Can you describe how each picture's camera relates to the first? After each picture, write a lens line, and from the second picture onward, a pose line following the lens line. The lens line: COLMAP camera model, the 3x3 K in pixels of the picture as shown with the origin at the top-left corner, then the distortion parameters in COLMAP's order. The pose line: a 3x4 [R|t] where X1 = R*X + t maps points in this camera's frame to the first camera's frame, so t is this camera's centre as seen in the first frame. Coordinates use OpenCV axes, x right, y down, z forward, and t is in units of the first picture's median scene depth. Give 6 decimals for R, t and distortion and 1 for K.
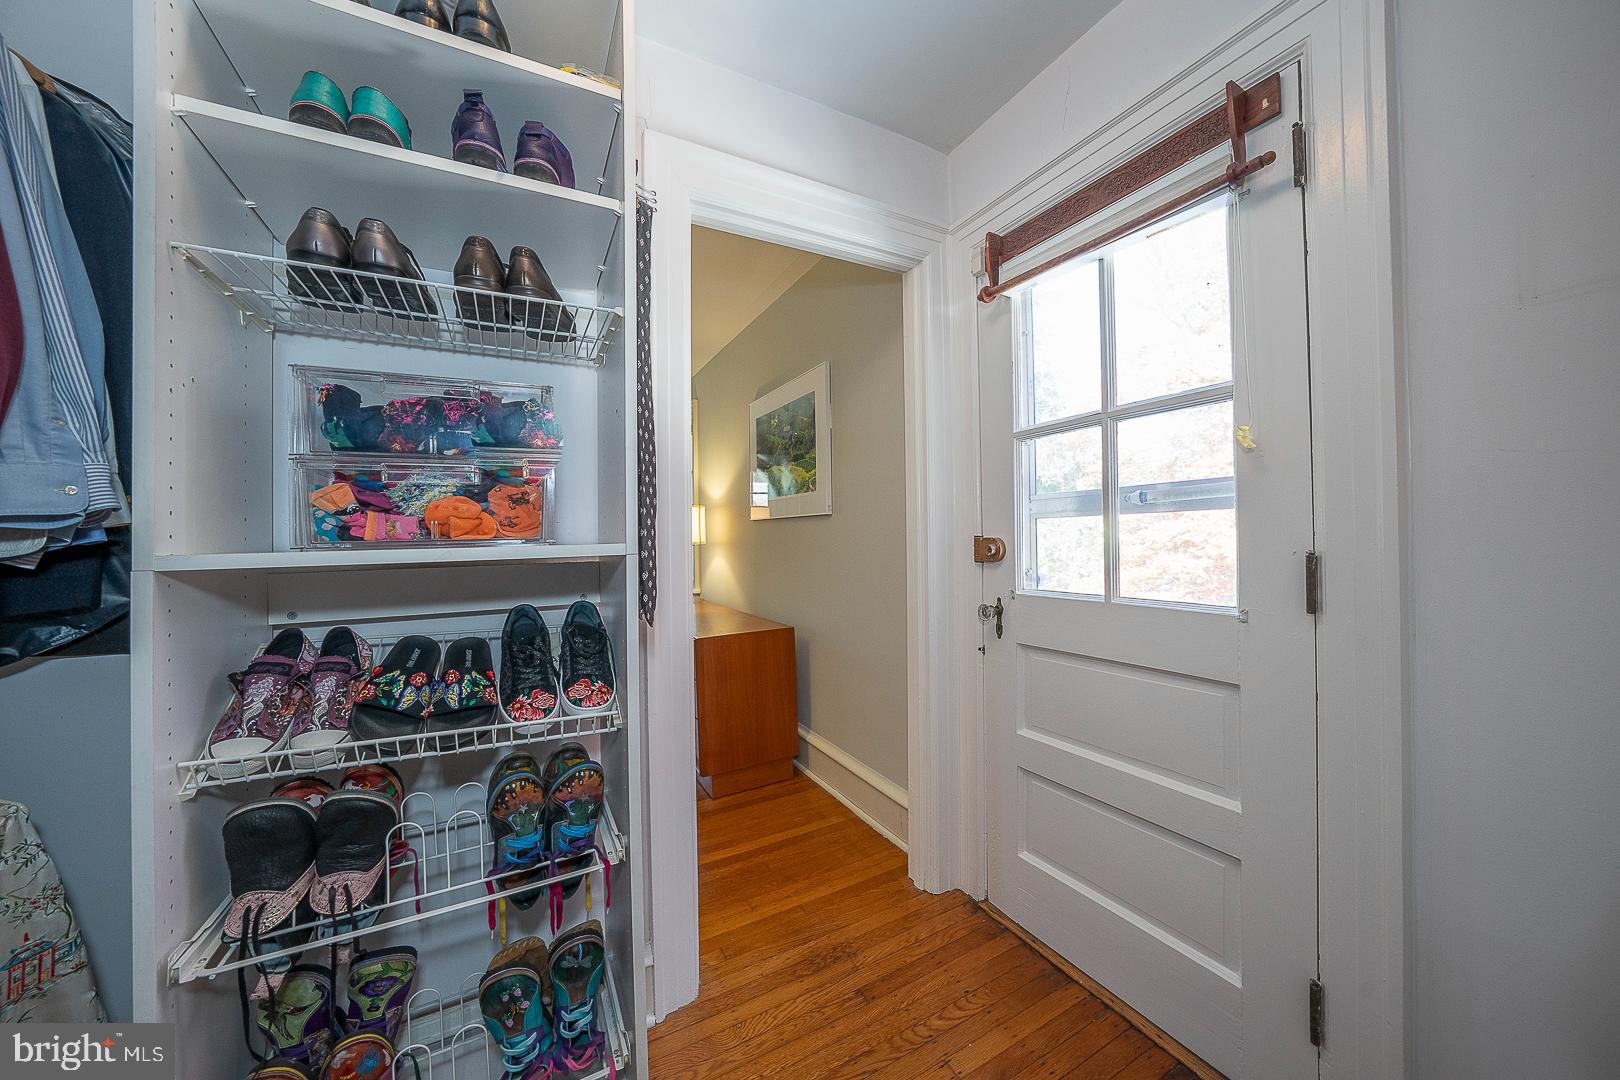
lens RADIAL K [[555.9, 0, 810.3], [0, 555.9, 533.1], [0, 0, 1]] dist [-0.021133, 0.003573]
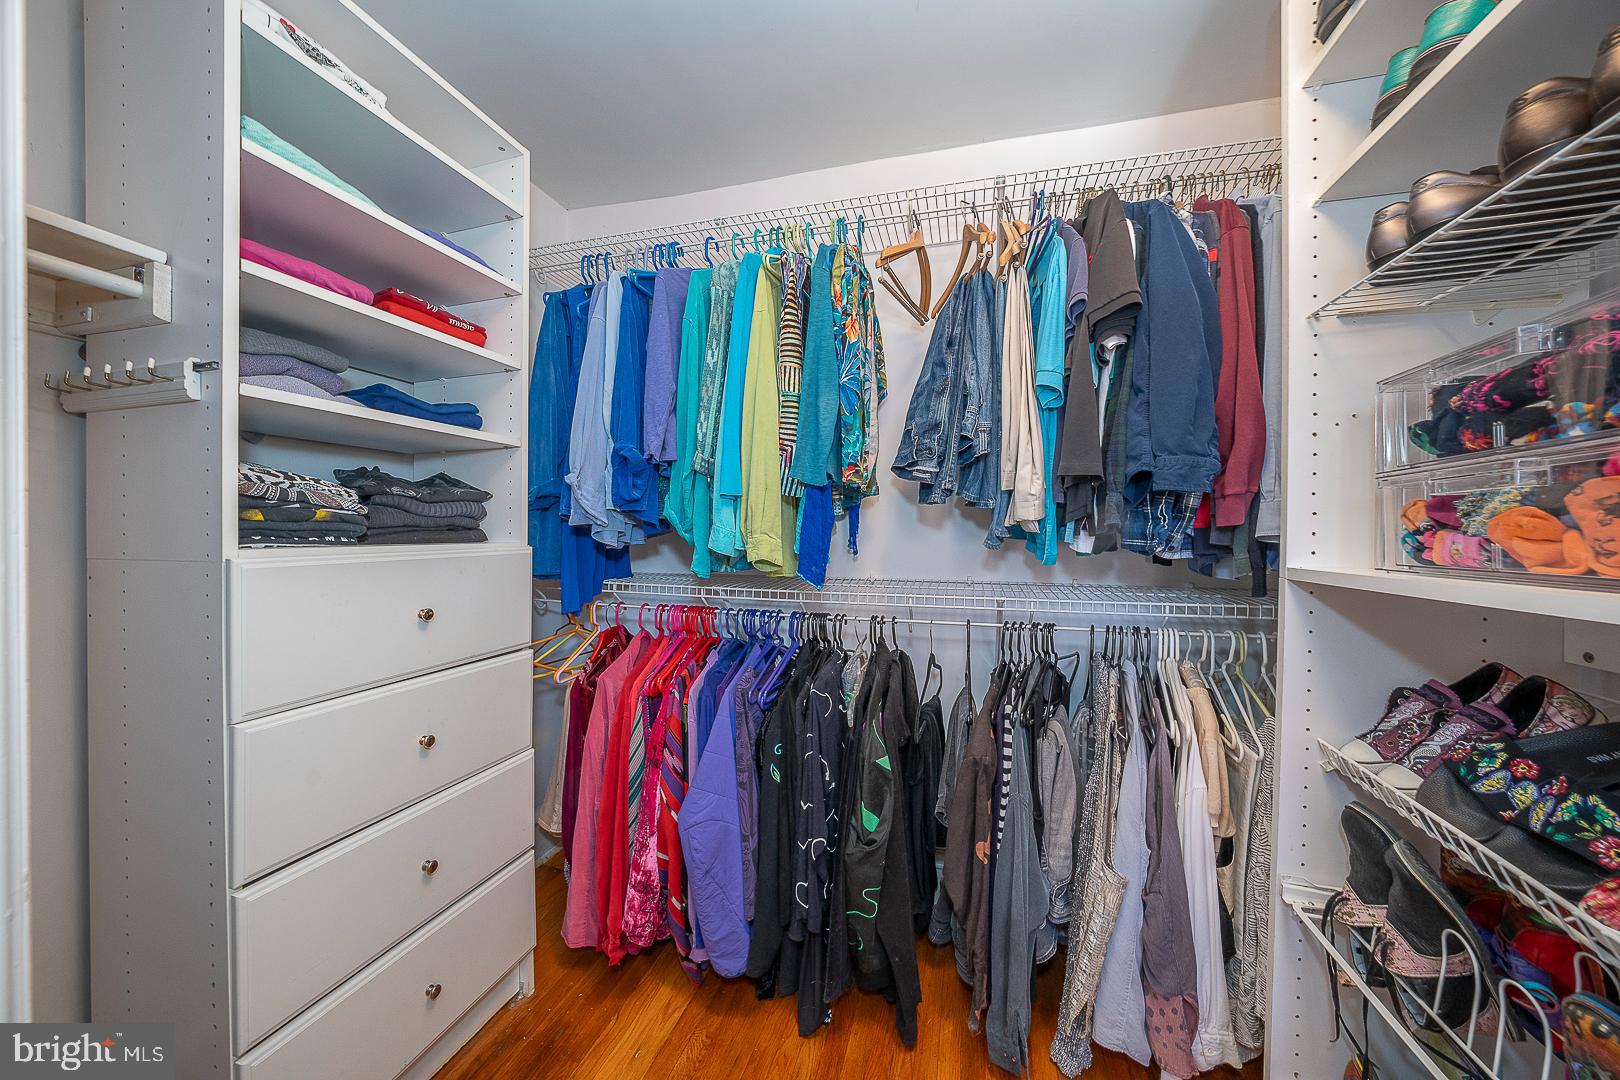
lens RADIAL K [[555.9, 0, 810.6], [0, 555.9, 535.4], [0, 0, 1]] dist [-0.021133, 0.003573]
pose [[-0.701281, 0.012595, -0.712774, 0.425644], [0.000650, 0.999855, 0.017029, -0.044551], [0.712885, 0.011479, -0.701187, 0.861679]]
